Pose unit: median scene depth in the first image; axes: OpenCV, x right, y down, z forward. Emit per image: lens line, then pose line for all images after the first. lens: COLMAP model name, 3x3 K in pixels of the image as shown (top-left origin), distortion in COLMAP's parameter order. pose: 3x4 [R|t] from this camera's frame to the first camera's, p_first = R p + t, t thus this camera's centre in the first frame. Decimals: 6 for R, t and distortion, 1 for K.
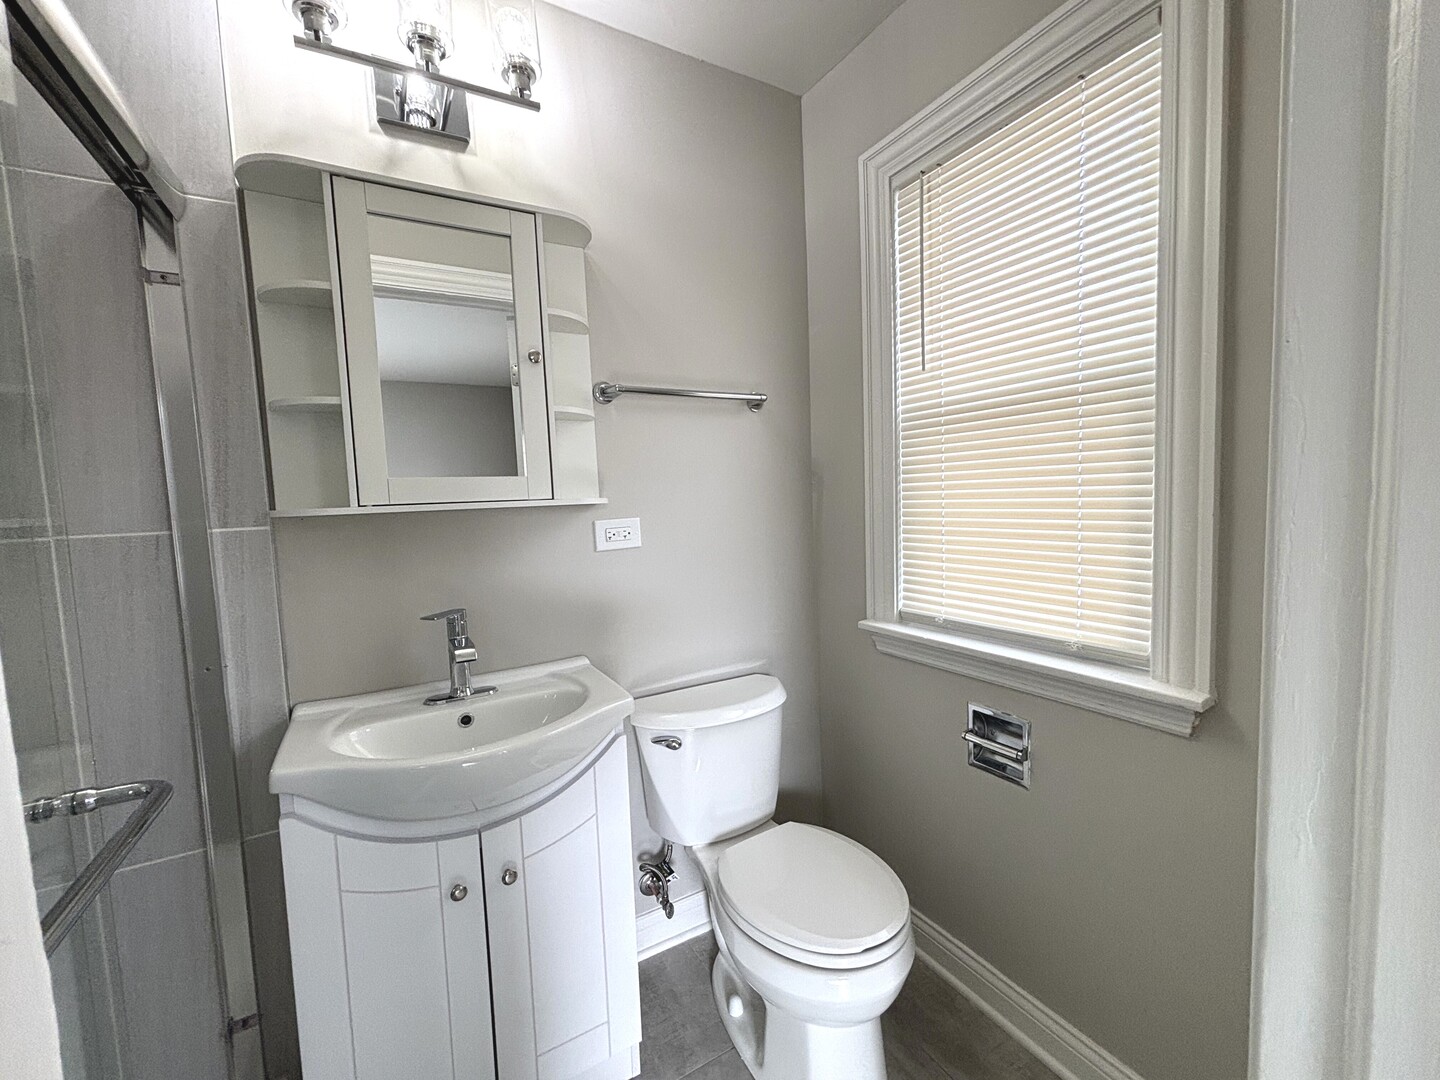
lens RADIAL K [[584.0, 0, 724.7], [0, 584.0, 541.1], [0, 0, 1]] dist [-0.001697, 0.002245]
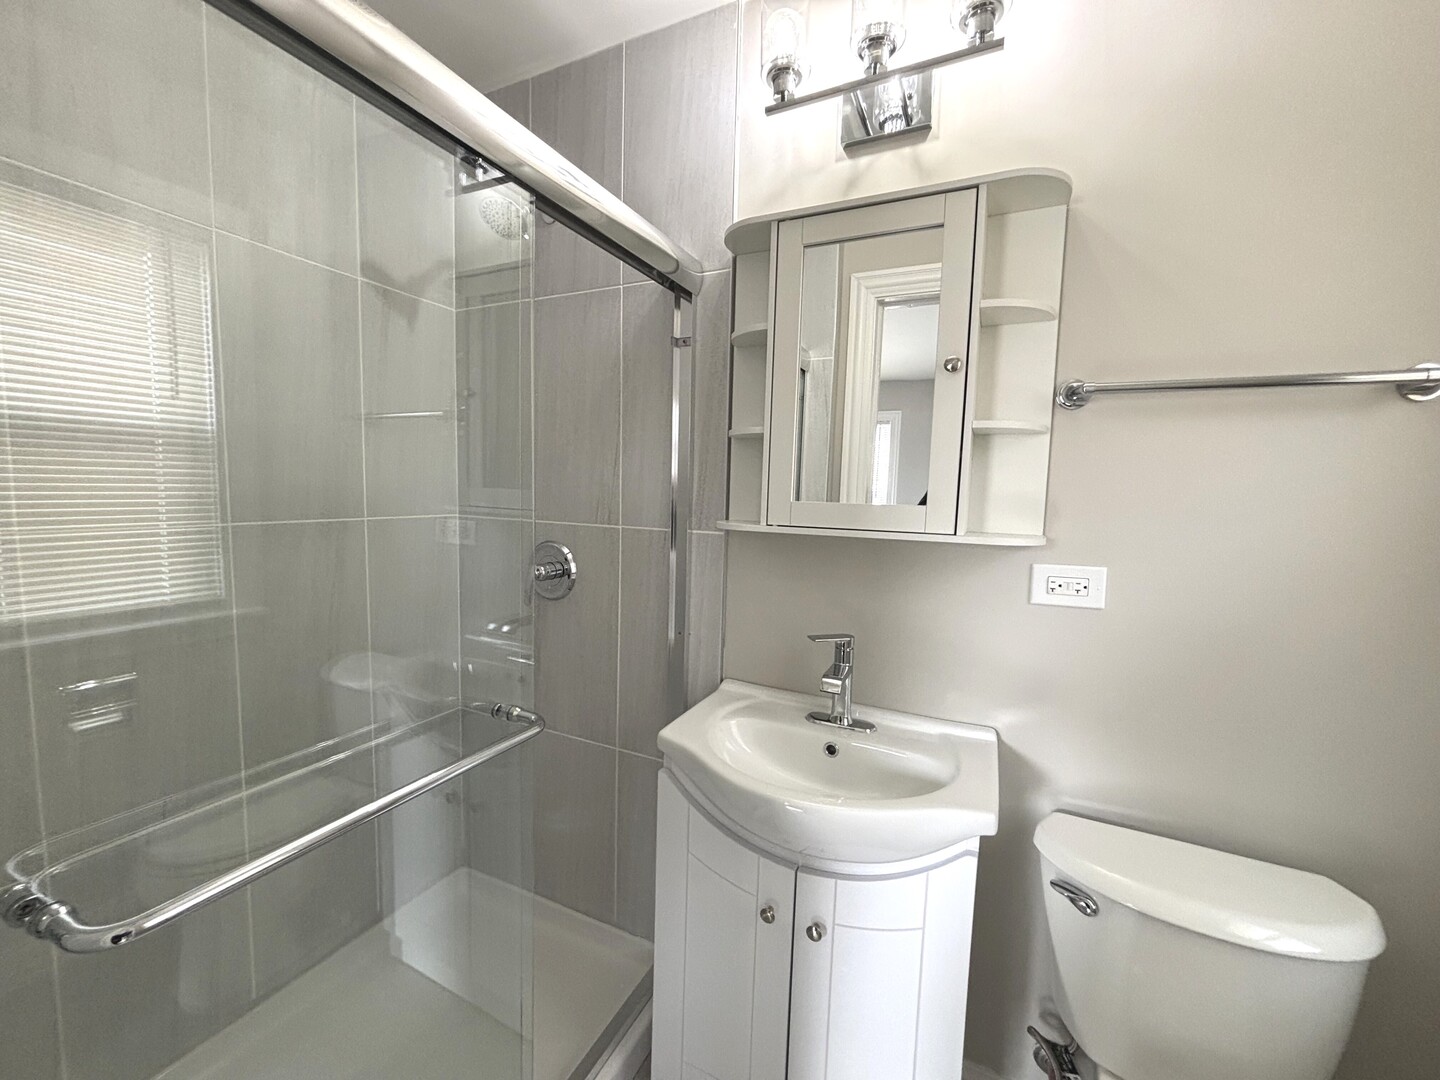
lens RADIAL K [[584.0, 0, 720.2], [0, 584.0, 539.5], [0, 0, 1]] dist [-0.001697, 0.002245]
pose [[0.568432, 0.133426, -0.811839, 0.198215], [-0.112137, 0.990118, 0.084210, -0.102920], [0.815052, 0.043170, 0.577777, 0.262186]]
